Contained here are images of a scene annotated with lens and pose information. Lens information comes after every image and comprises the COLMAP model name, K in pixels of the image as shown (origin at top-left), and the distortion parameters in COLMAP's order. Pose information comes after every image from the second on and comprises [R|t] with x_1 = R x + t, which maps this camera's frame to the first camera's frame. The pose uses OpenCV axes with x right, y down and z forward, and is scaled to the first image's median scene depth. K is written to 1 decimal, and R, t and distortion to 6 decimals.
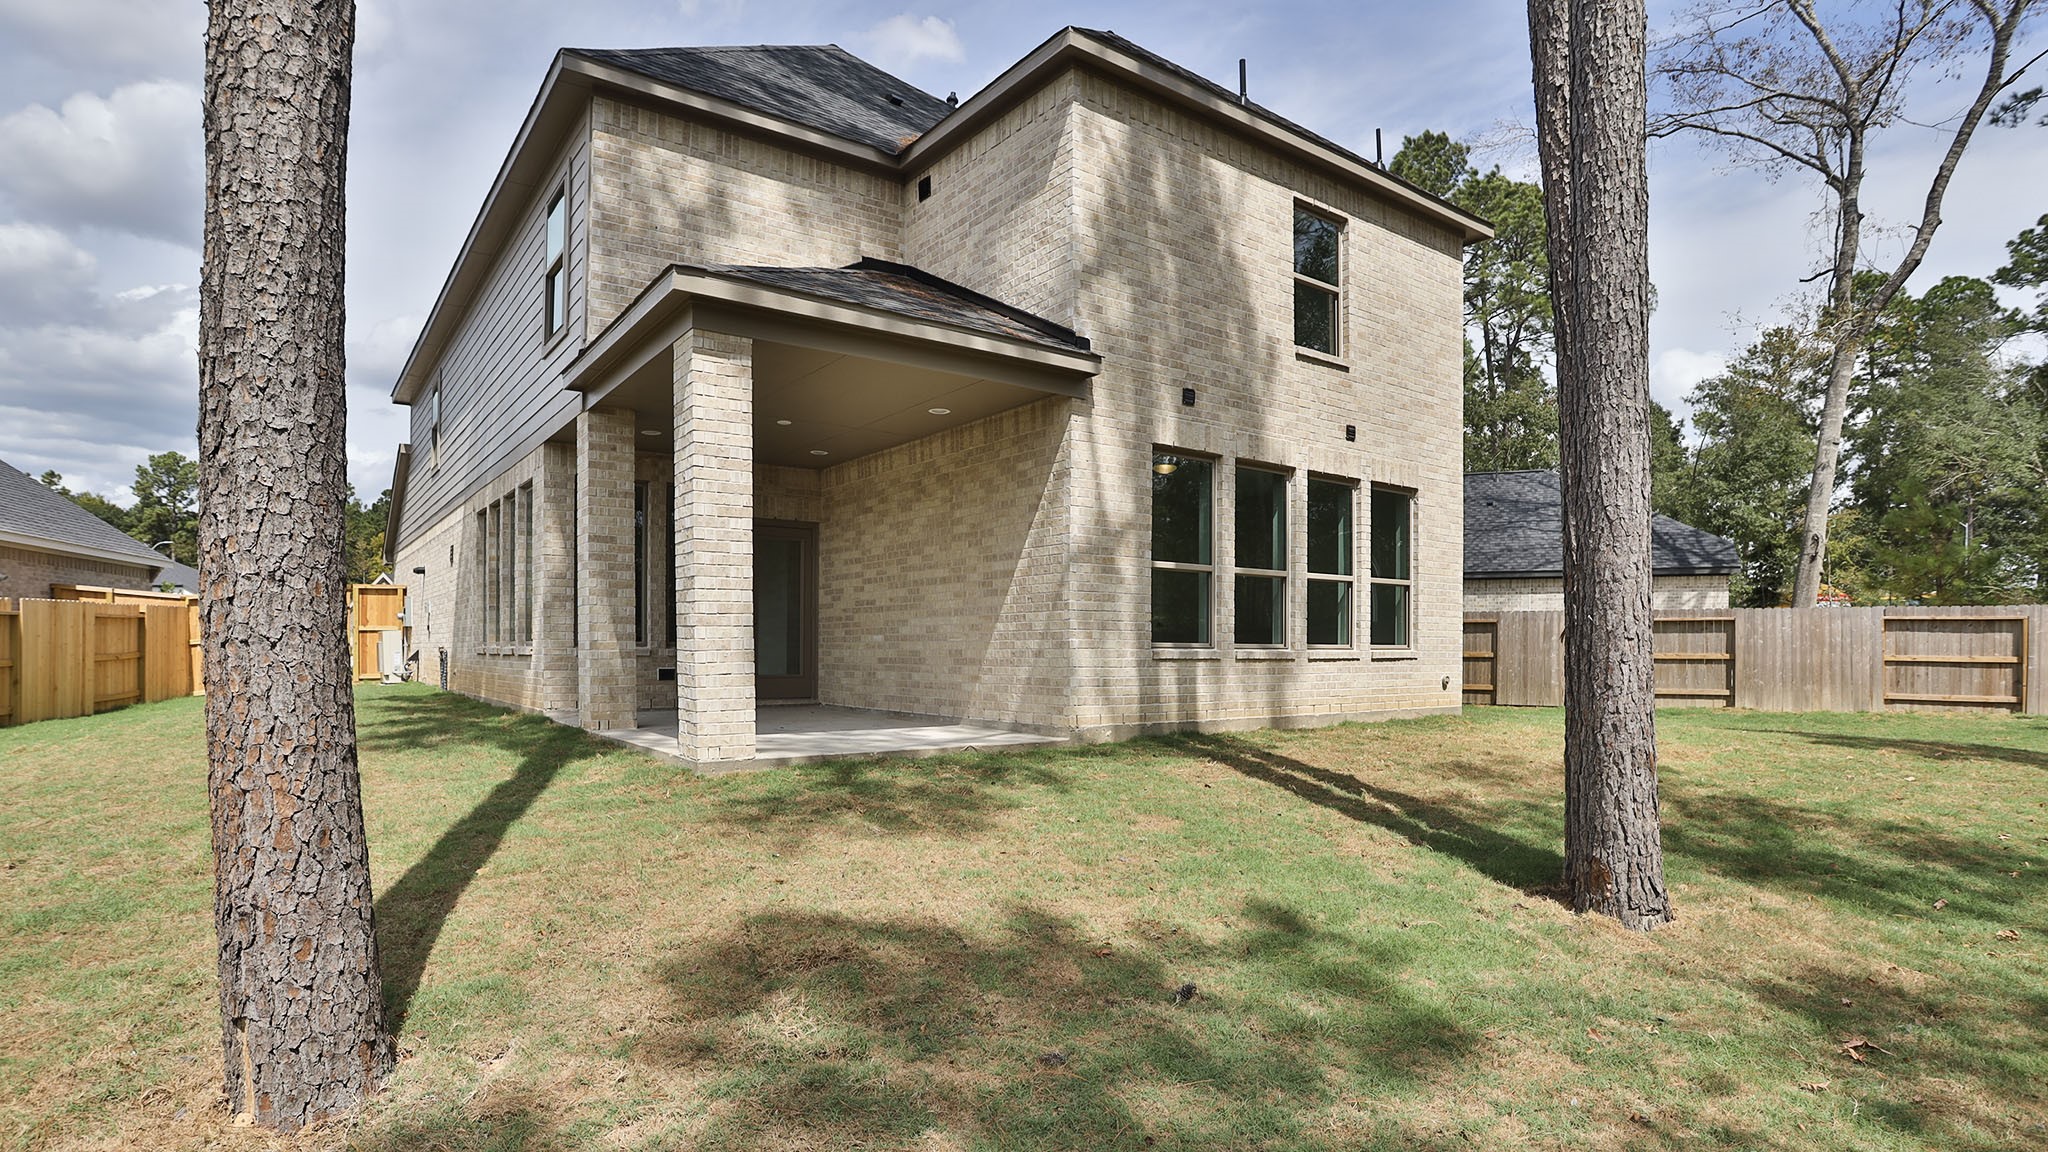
lens RADIAL K [[1016.6, 0, 1023.5], [0, 1016.6, 651.6], [0, 0, 1]] dist [-0.071550, 0.033627]
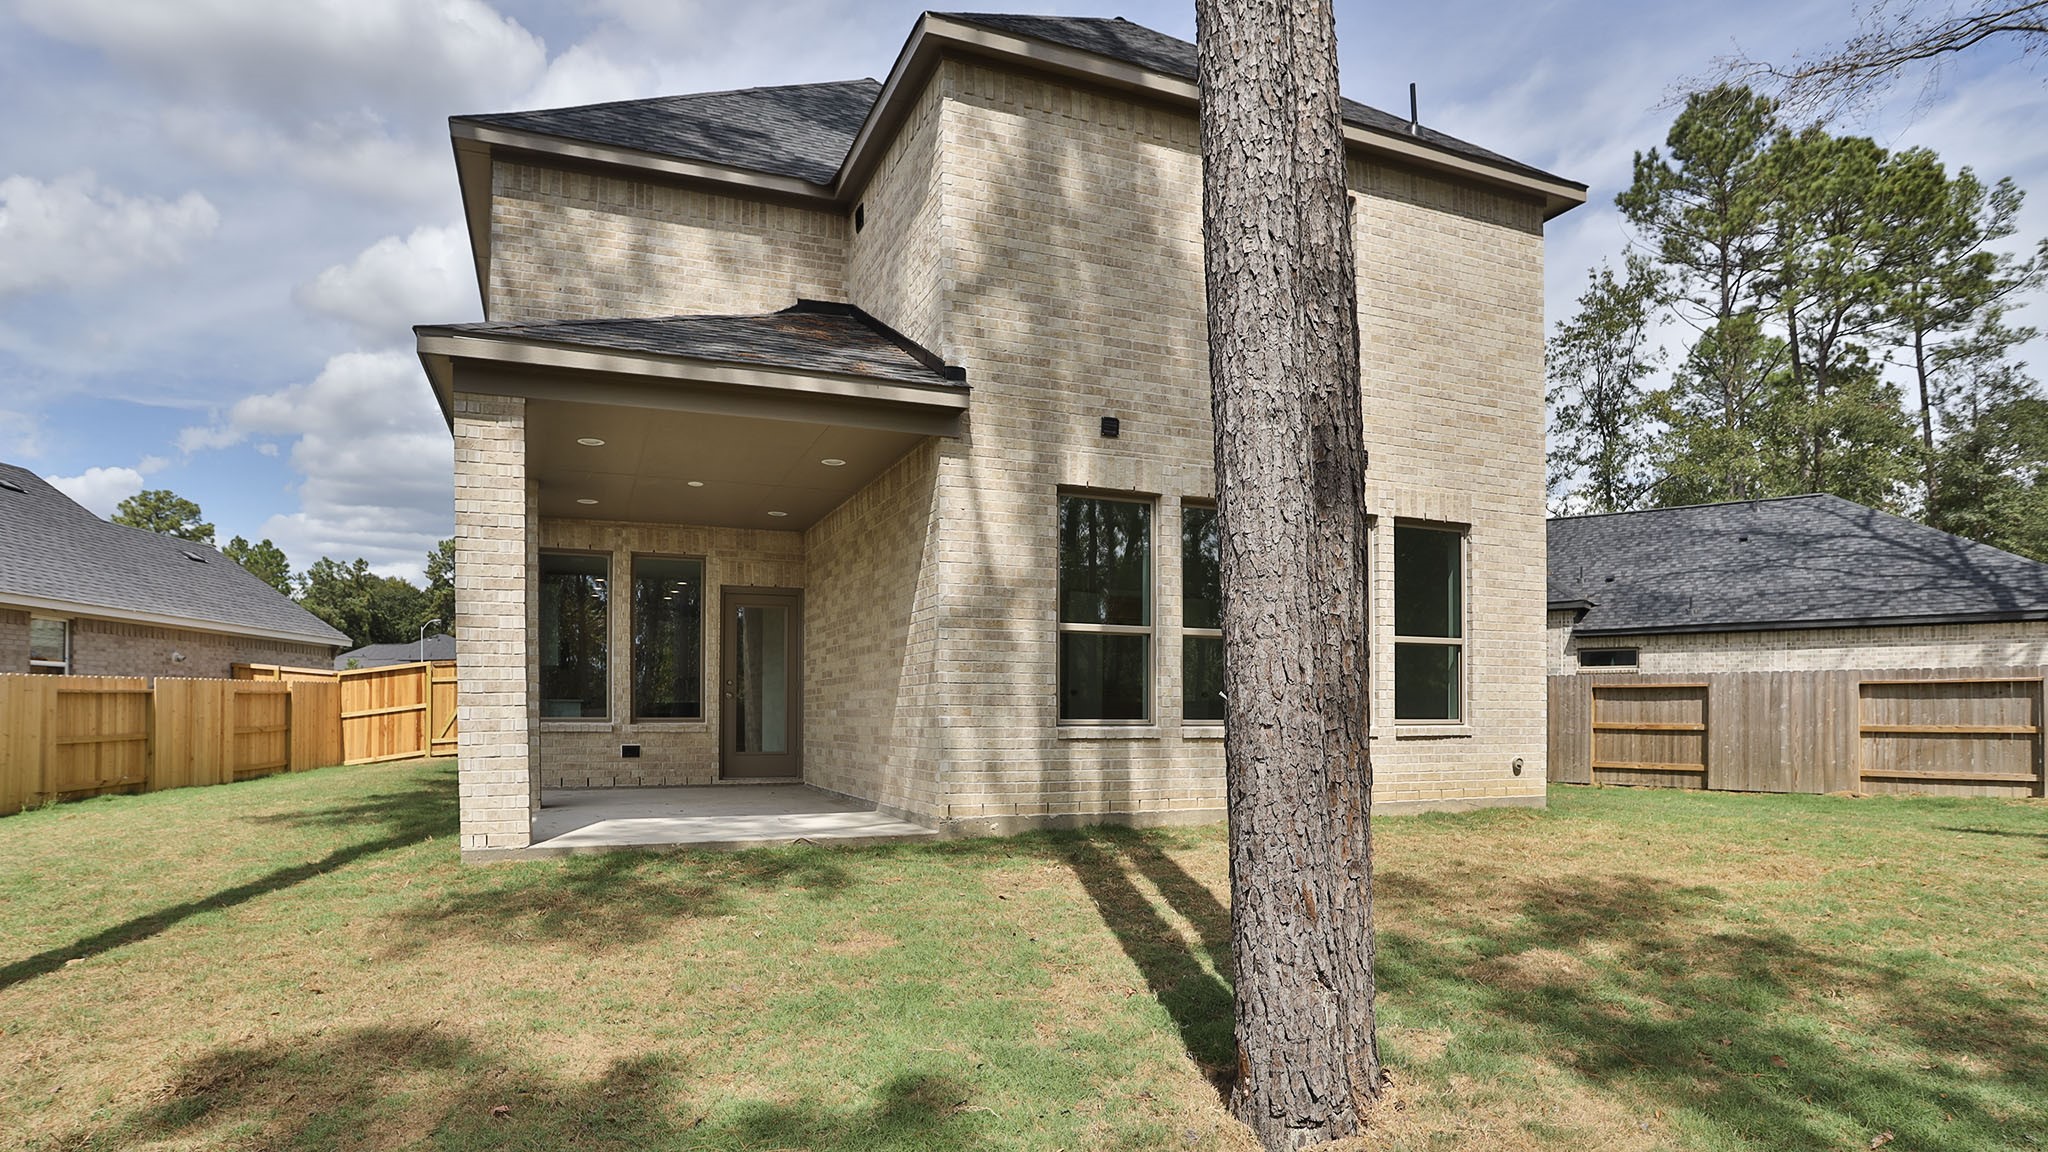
lens RADIAL K [[1081.5, 0, 1020.2], [0, 1081.5, 709.3], [0, 0, 1]] dist [-0.078077, 0.044133]
pose [[0.971542, -0.003820, -0.236837, 0.295944], [0.001674, 0.999956, -0.009263, -0.008648], [0.236862, 0.008603, 0.971505, 0.111357]]
